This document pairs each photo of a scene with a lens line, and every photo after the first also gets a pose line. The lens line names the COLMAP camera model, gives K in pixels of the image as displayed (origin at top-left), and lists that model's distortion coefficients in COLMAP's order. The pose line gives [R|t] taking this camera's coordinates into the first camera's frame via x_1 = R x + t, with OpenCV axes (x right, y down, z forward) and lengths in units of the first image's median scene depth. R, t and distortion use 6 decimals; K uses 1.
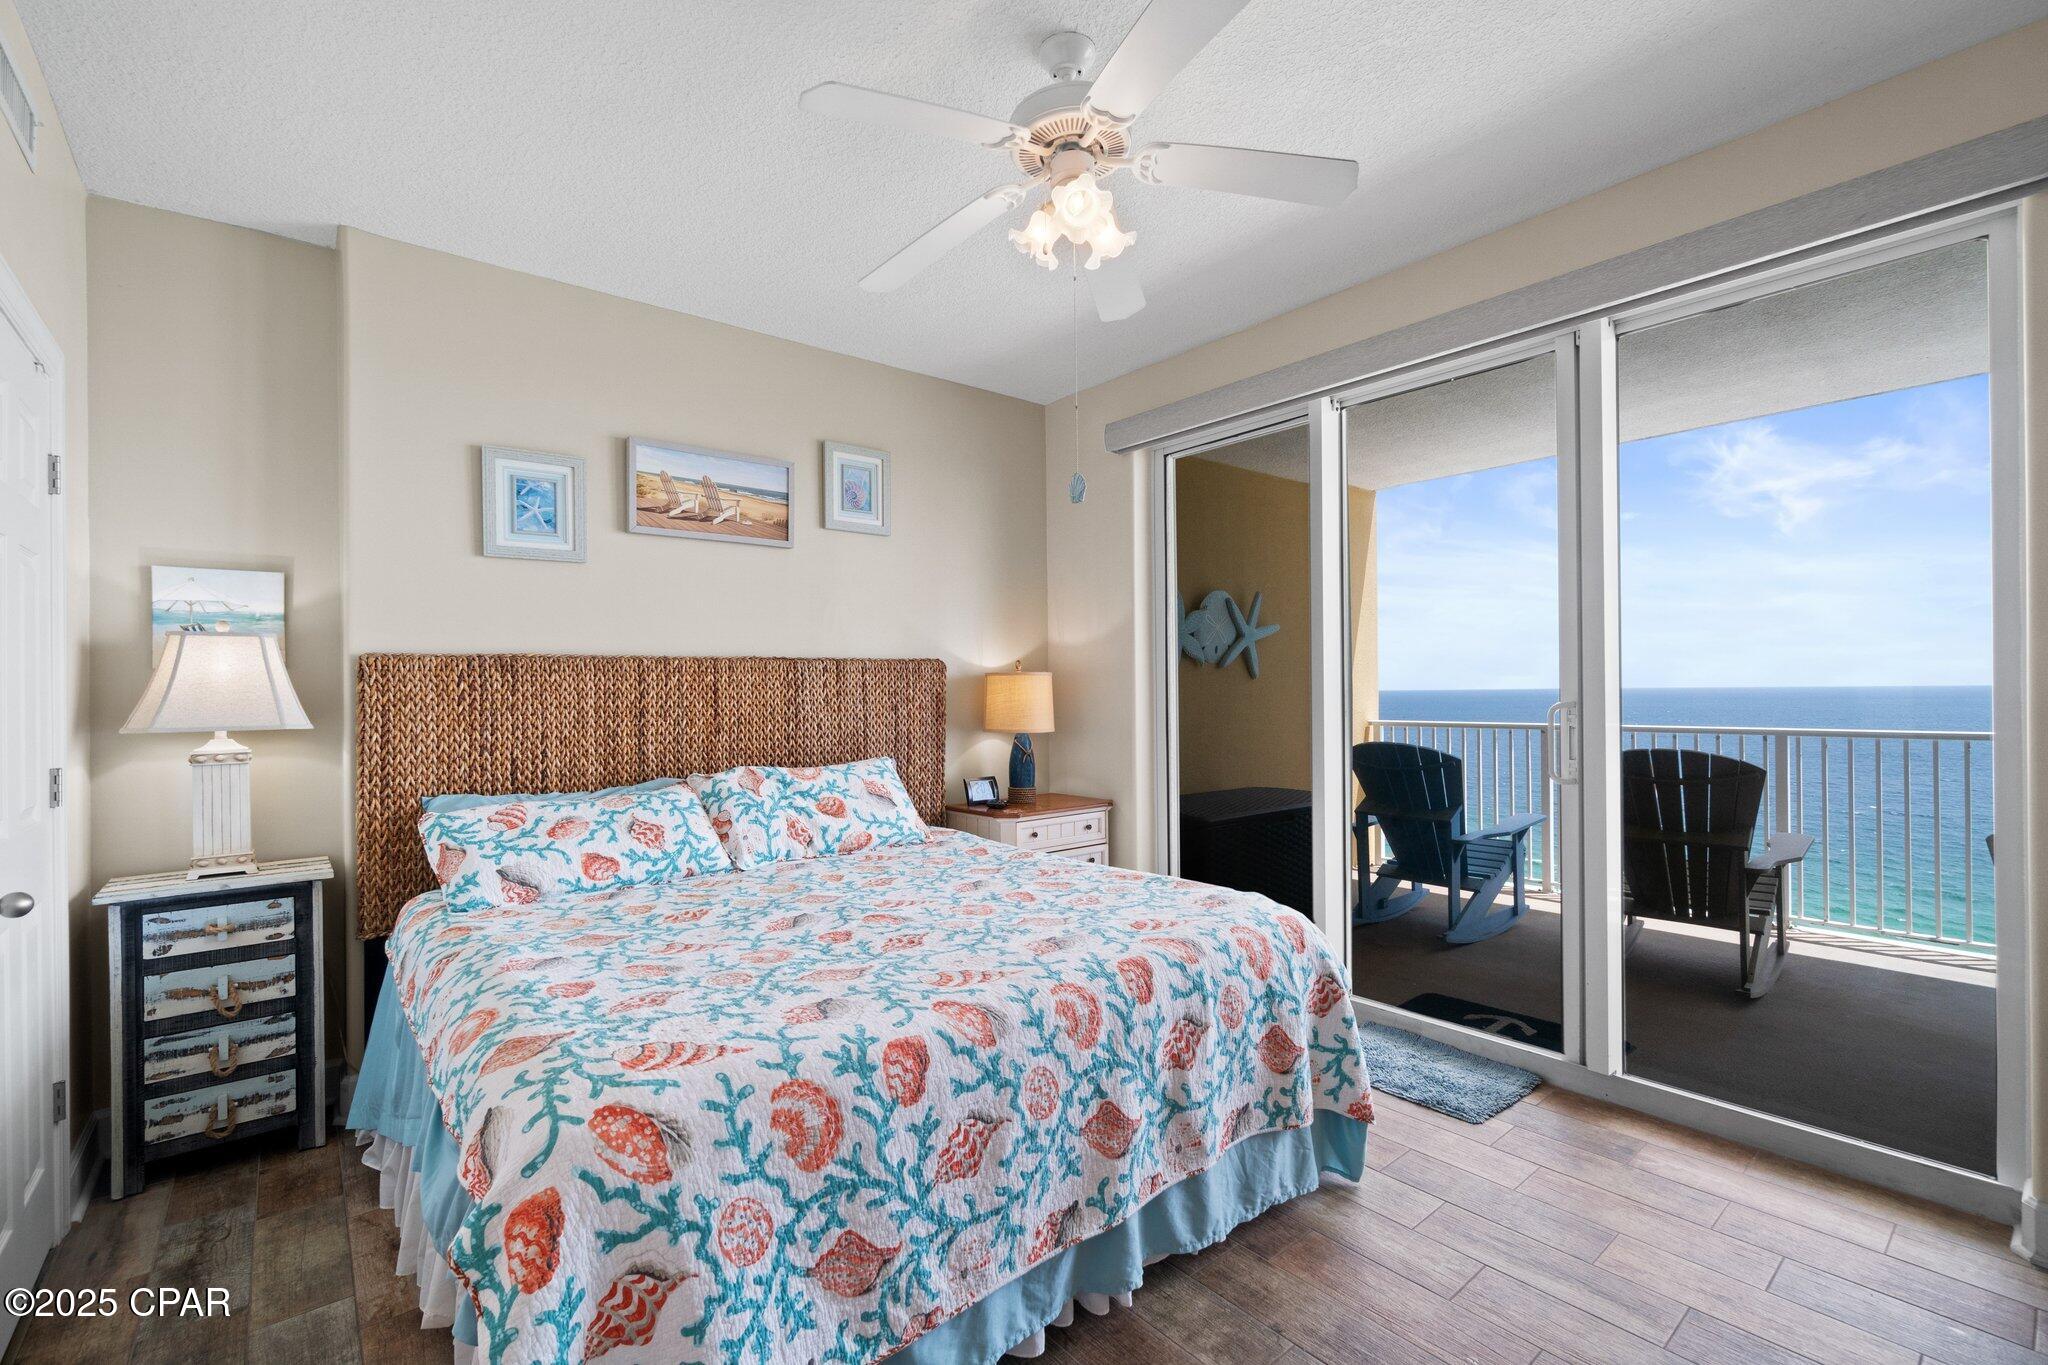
lens RADIAL K [[892.3, 0, 1023.5], [0, 892.3, 695.3], [0, 0, 1]] dist [-0.001098, -0.000192]
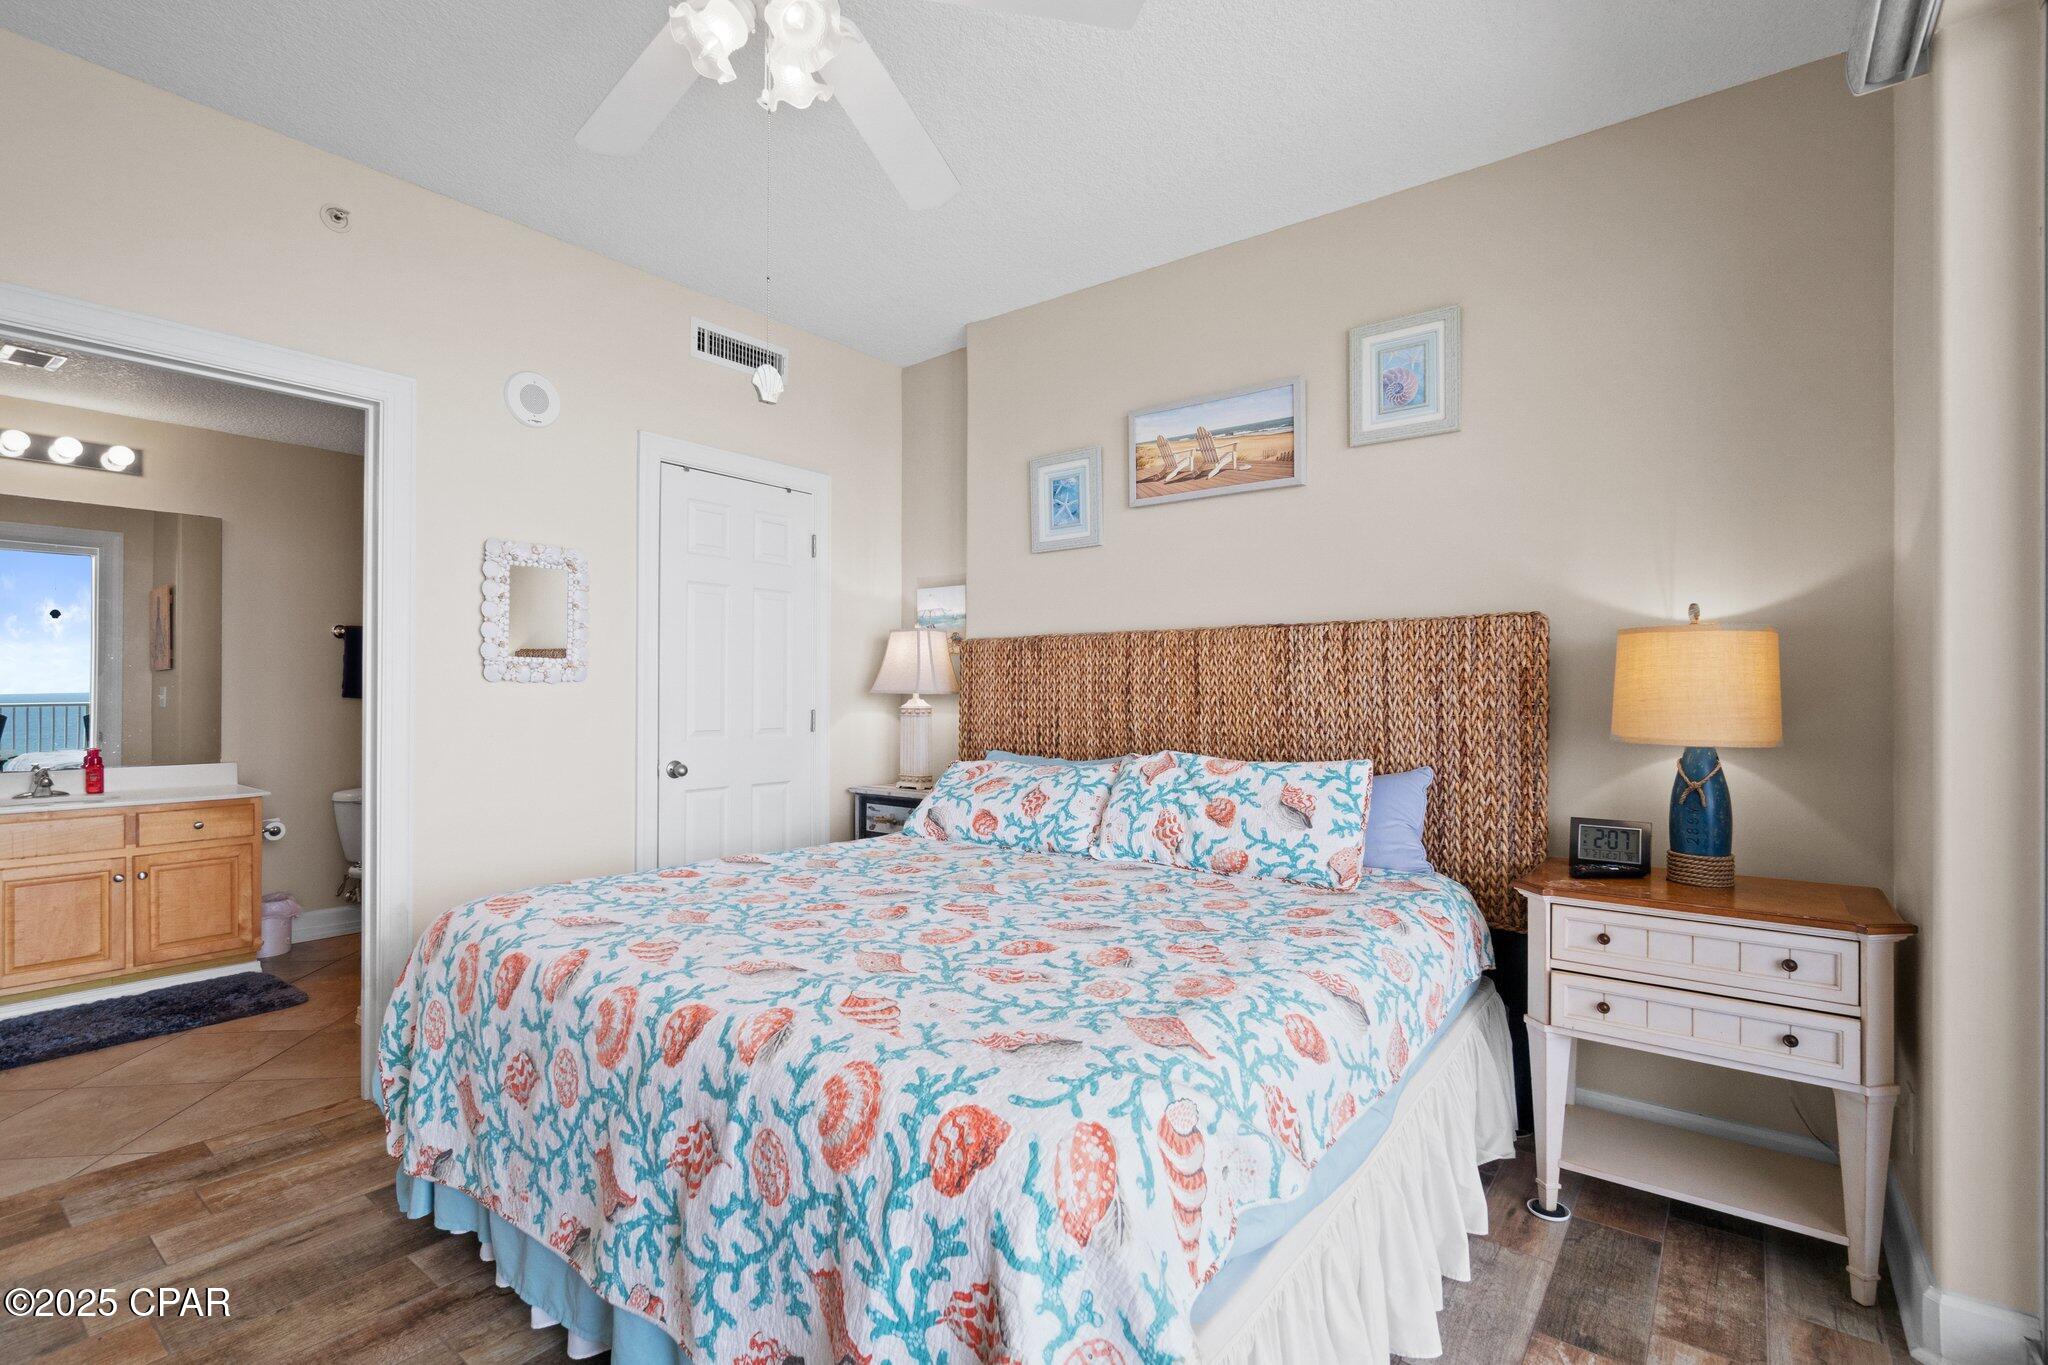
lens RADIAL K [[937.3, 0, 998.8], [0, 937.3, 683.9], [0, 0, 1]] dist [-0.004655, -0.000210]
pose [[0.212012, 0.006094, -0.977248, 0.572871], [-0.012385, 0.999917, 0.003549, 0.013034], [0.977189, 0.011351, 0.212070, 0.660040]]
